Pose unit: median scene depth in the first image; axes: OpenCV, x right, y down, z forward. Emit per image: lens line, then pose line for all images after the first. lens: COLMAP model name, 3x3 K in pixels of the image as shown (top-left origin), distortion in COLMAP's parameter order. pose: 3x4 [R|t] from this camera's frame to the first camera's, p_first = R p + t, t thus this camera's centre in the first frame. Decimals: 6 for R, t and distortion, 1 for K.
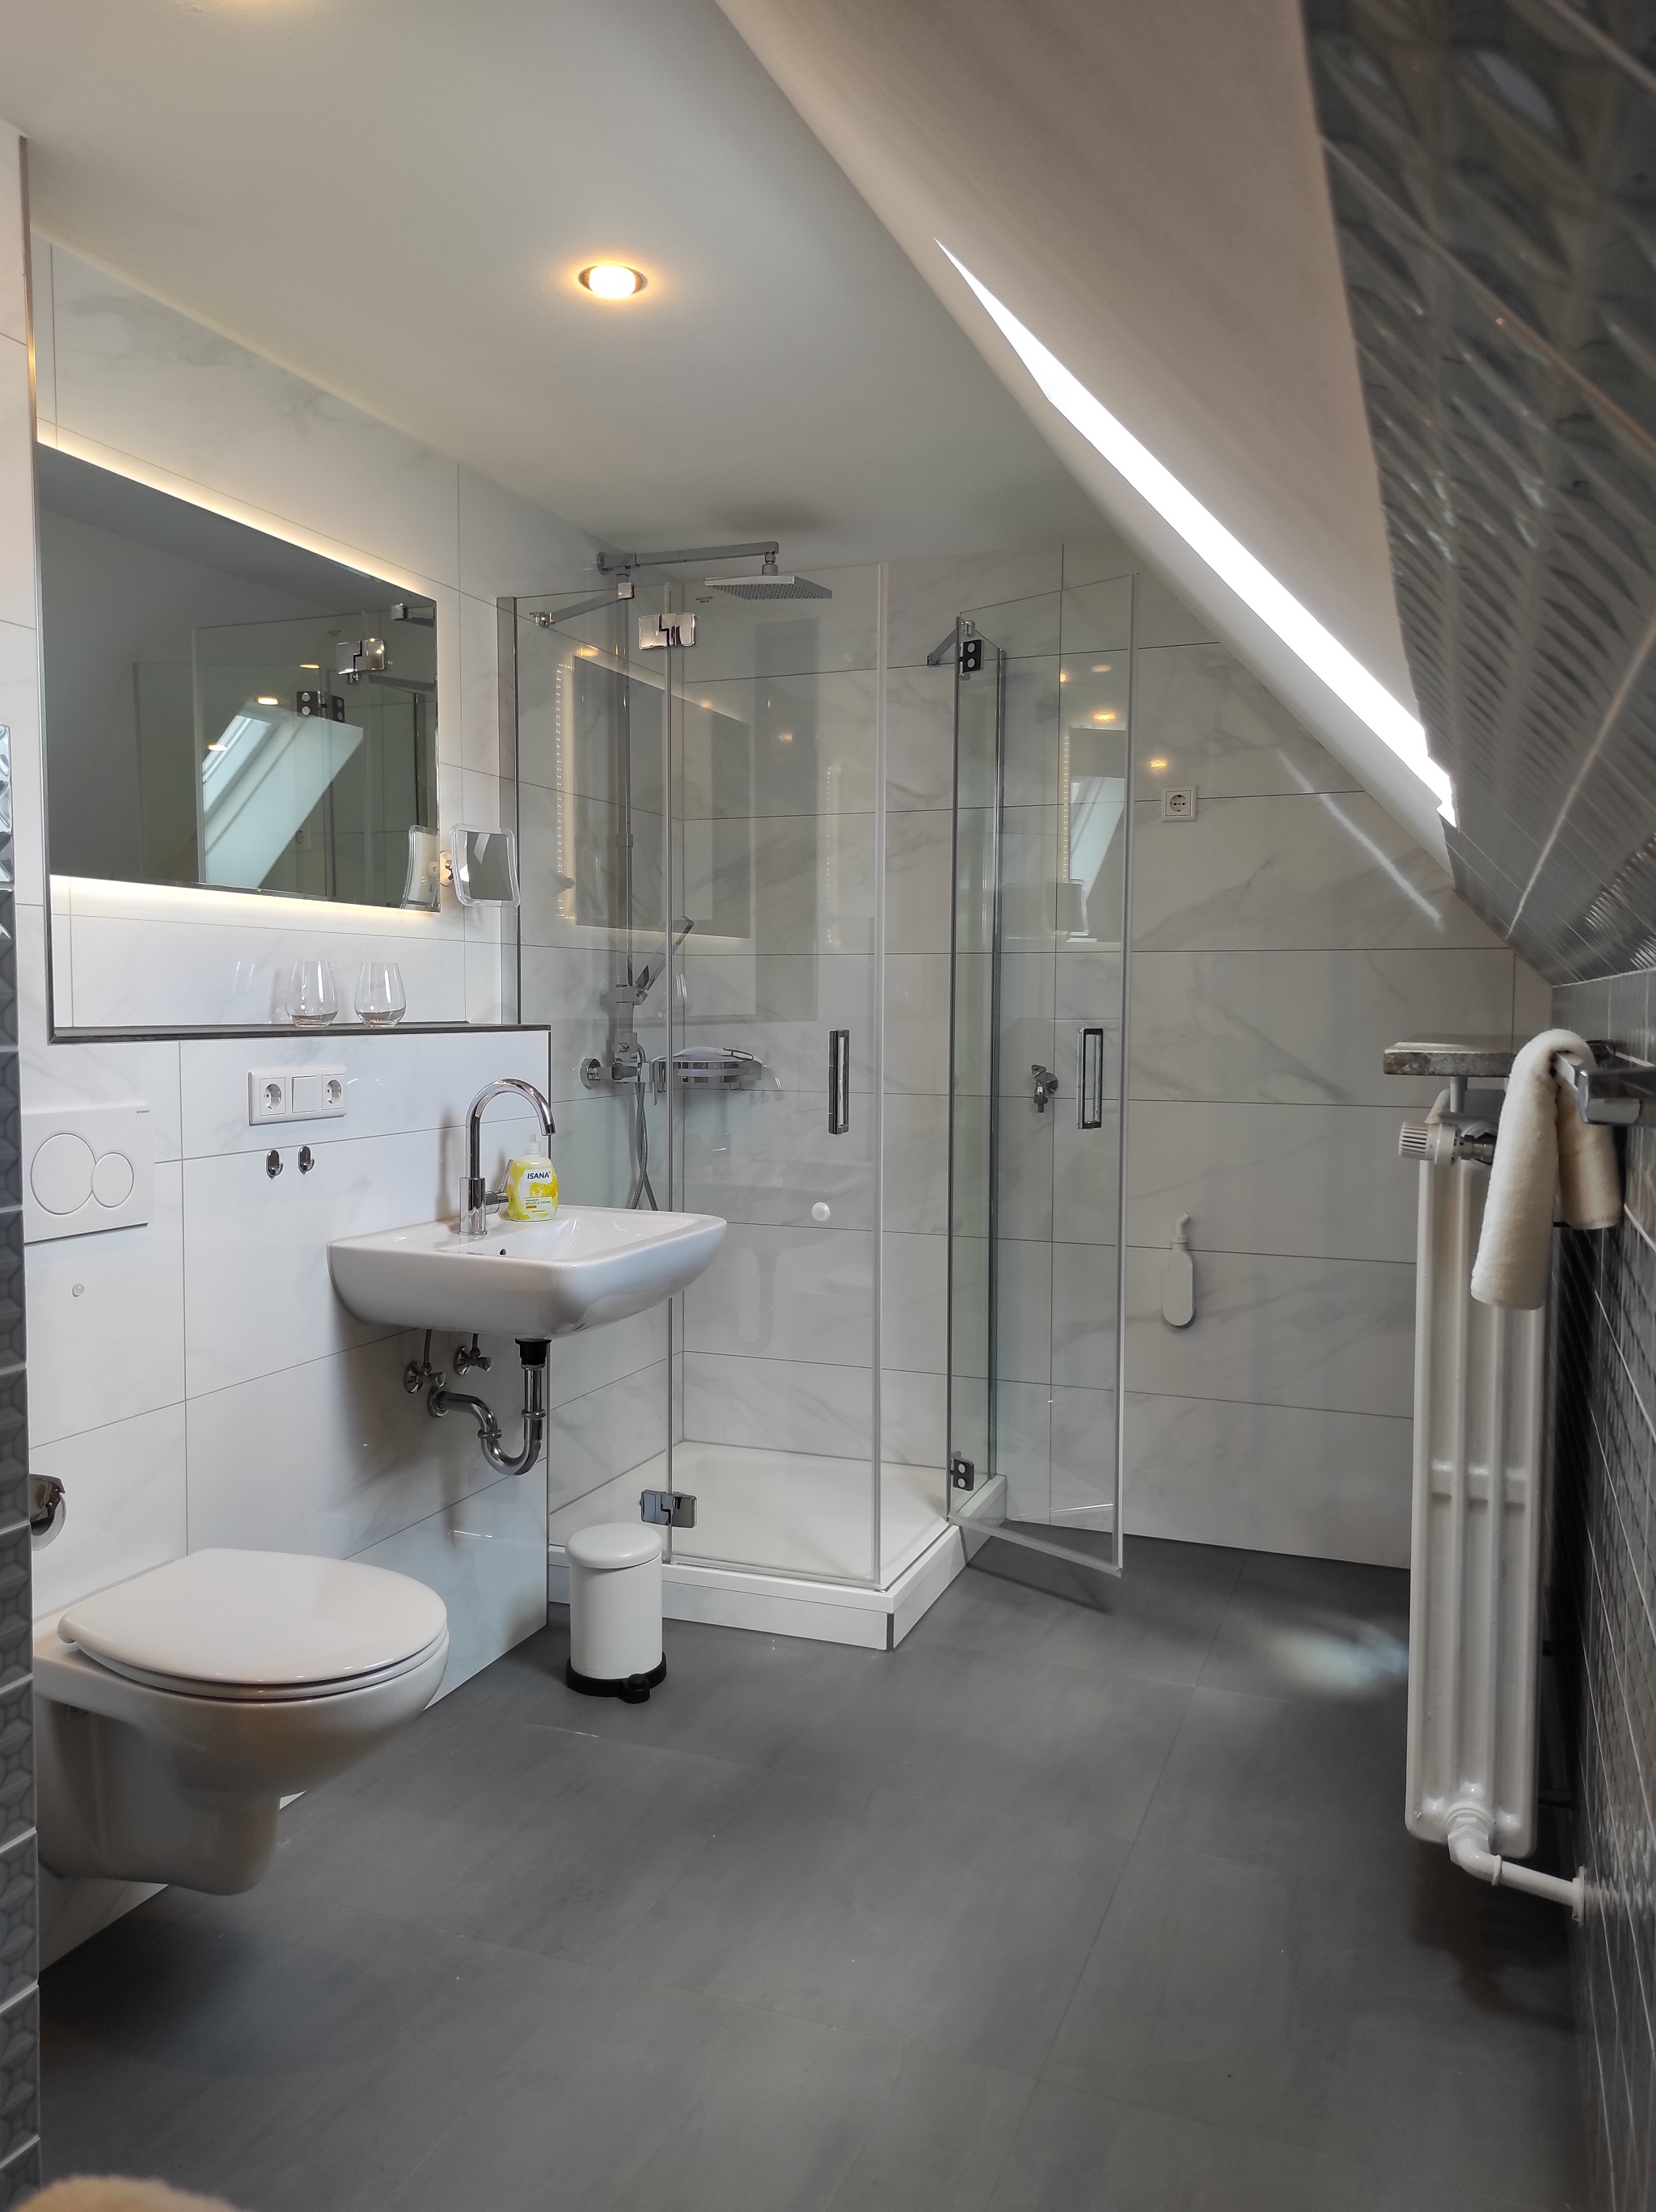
lens RADIAL K [[1607.4, 0, 828.0], [0, 1607.4, 1106.0], [0, 0, 1]] dist [0.031853, -0.001989]
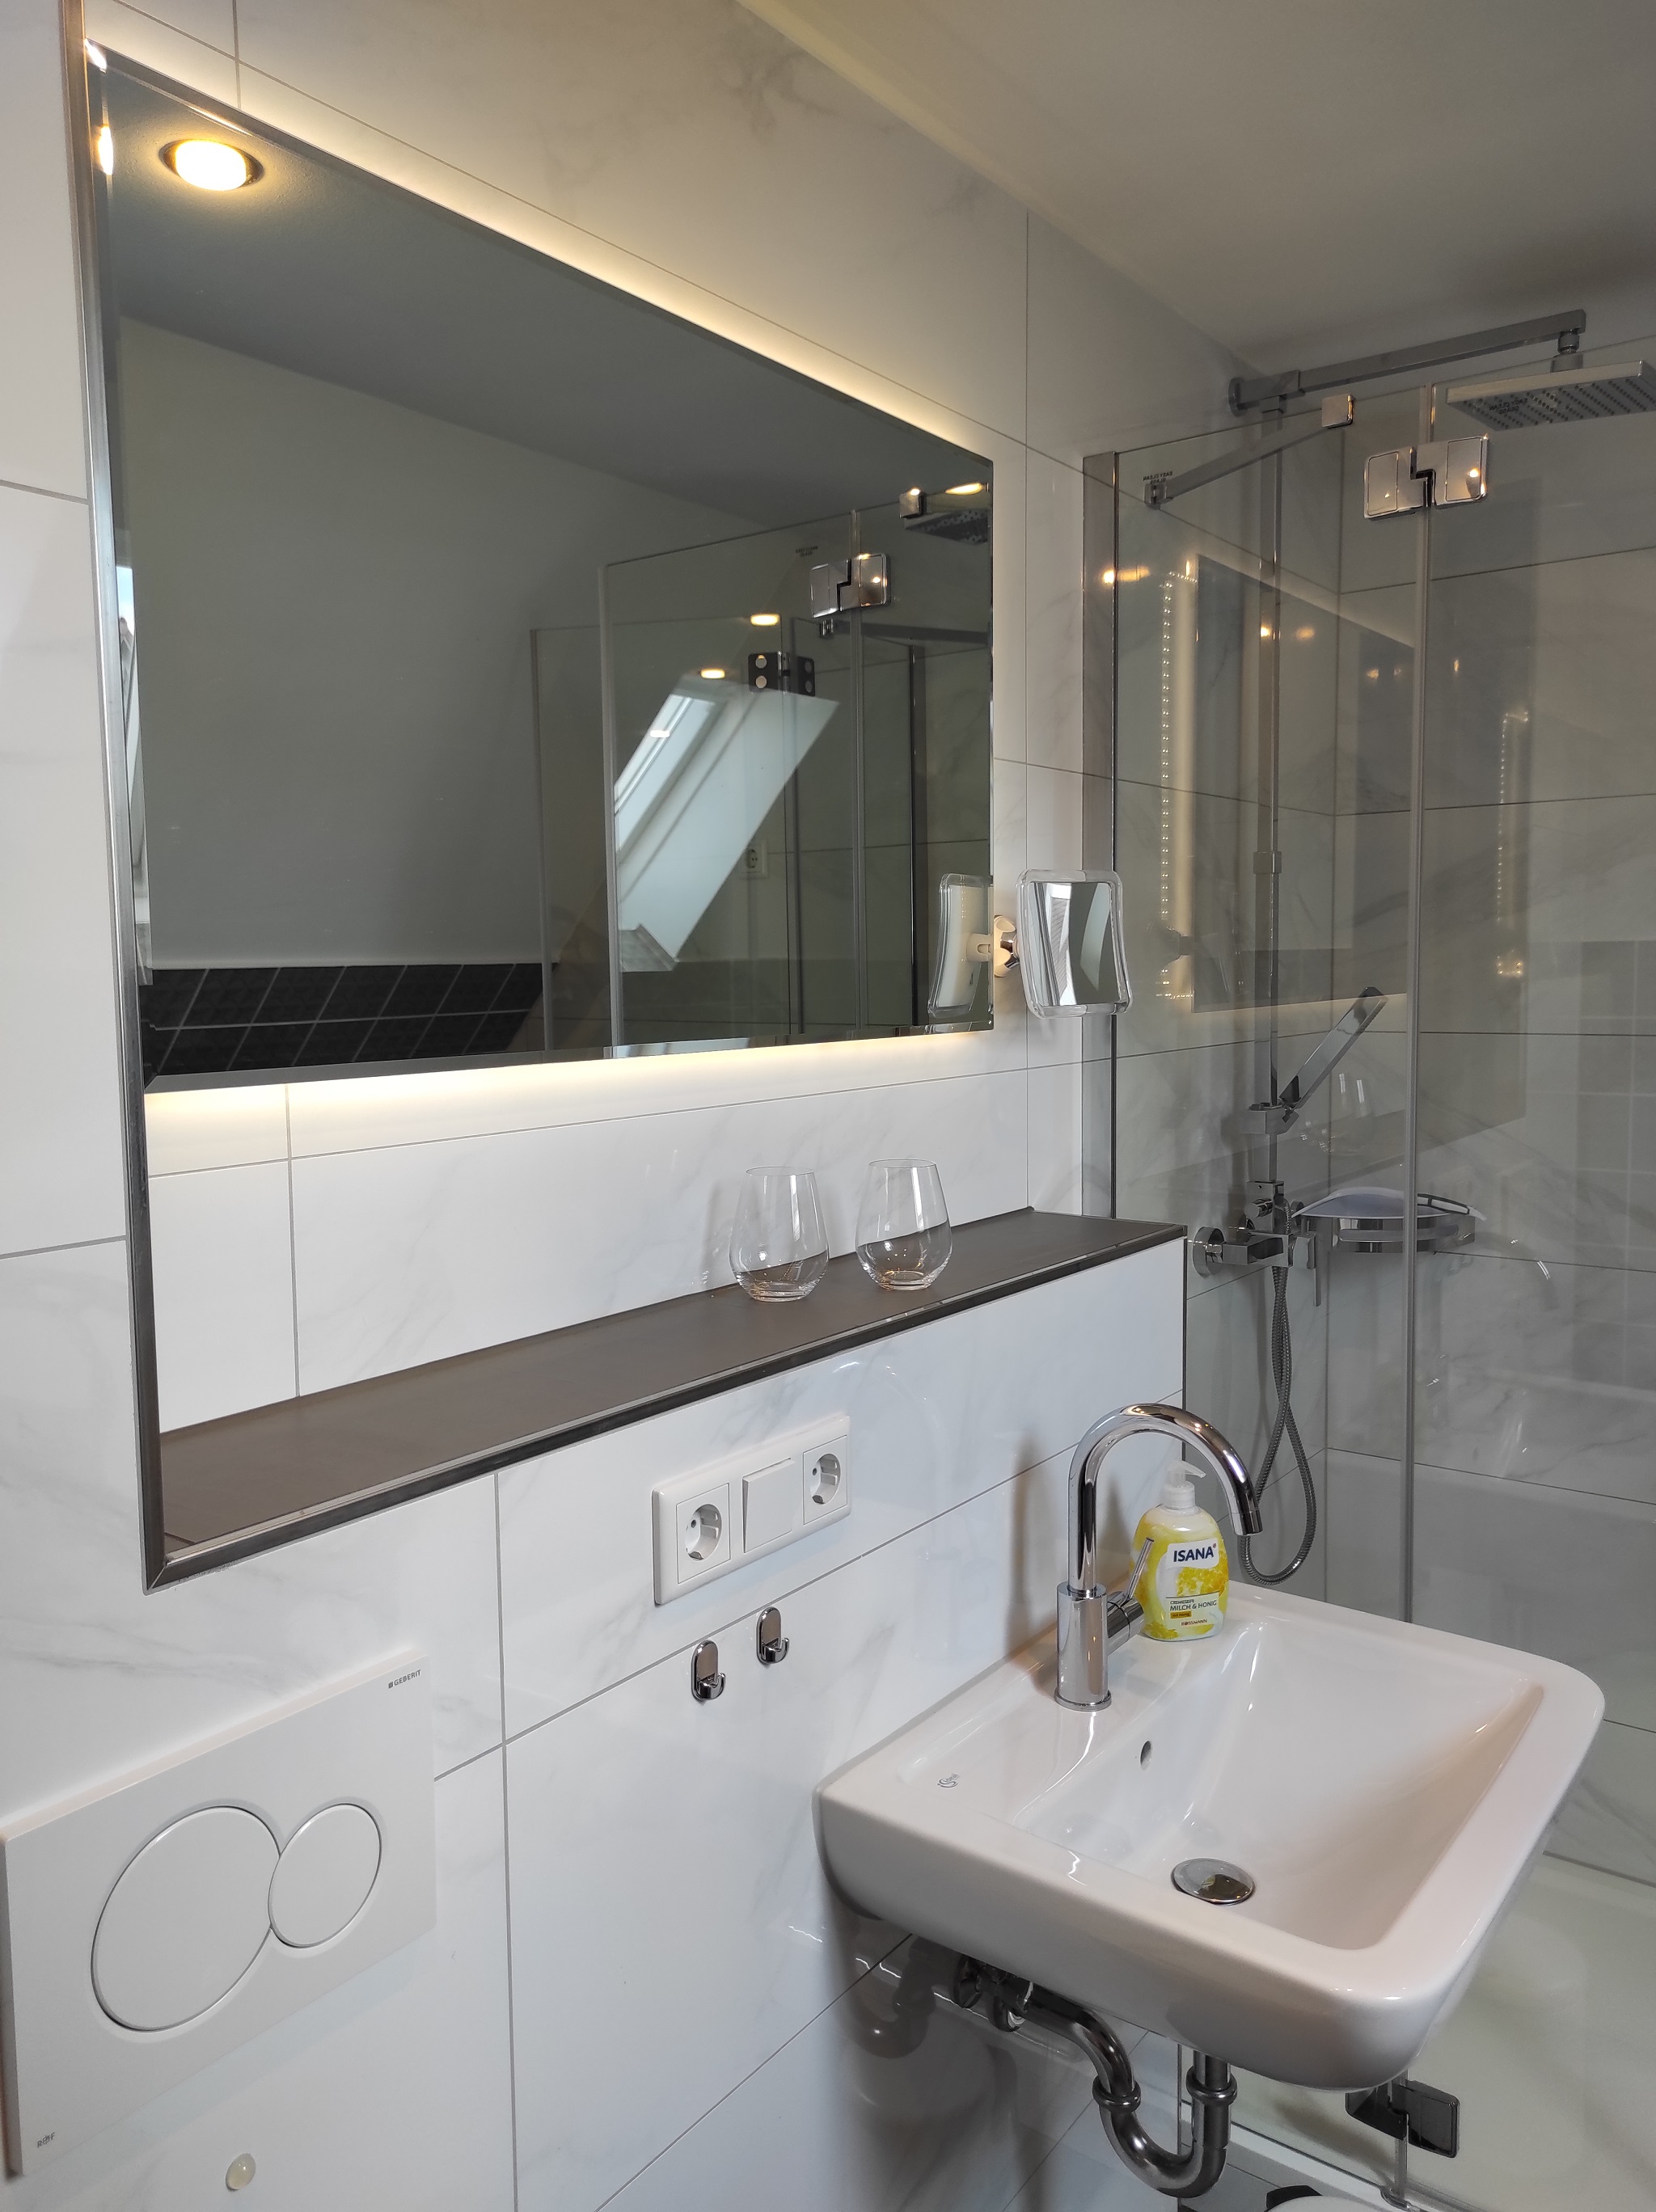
lens RADIAL K [[1587.8, 0, 828.0], [0, 1587.8, 1106.0], [0, 0, 1]] dist [0.023164, -0.002513]
pose [[0.964660, 0.006112, -0.263429, -0.133432], [0.001889, 0.999545, 0.030108, -0.097251], [0.263493, -0.029542, 0.964209, 0.401638]]
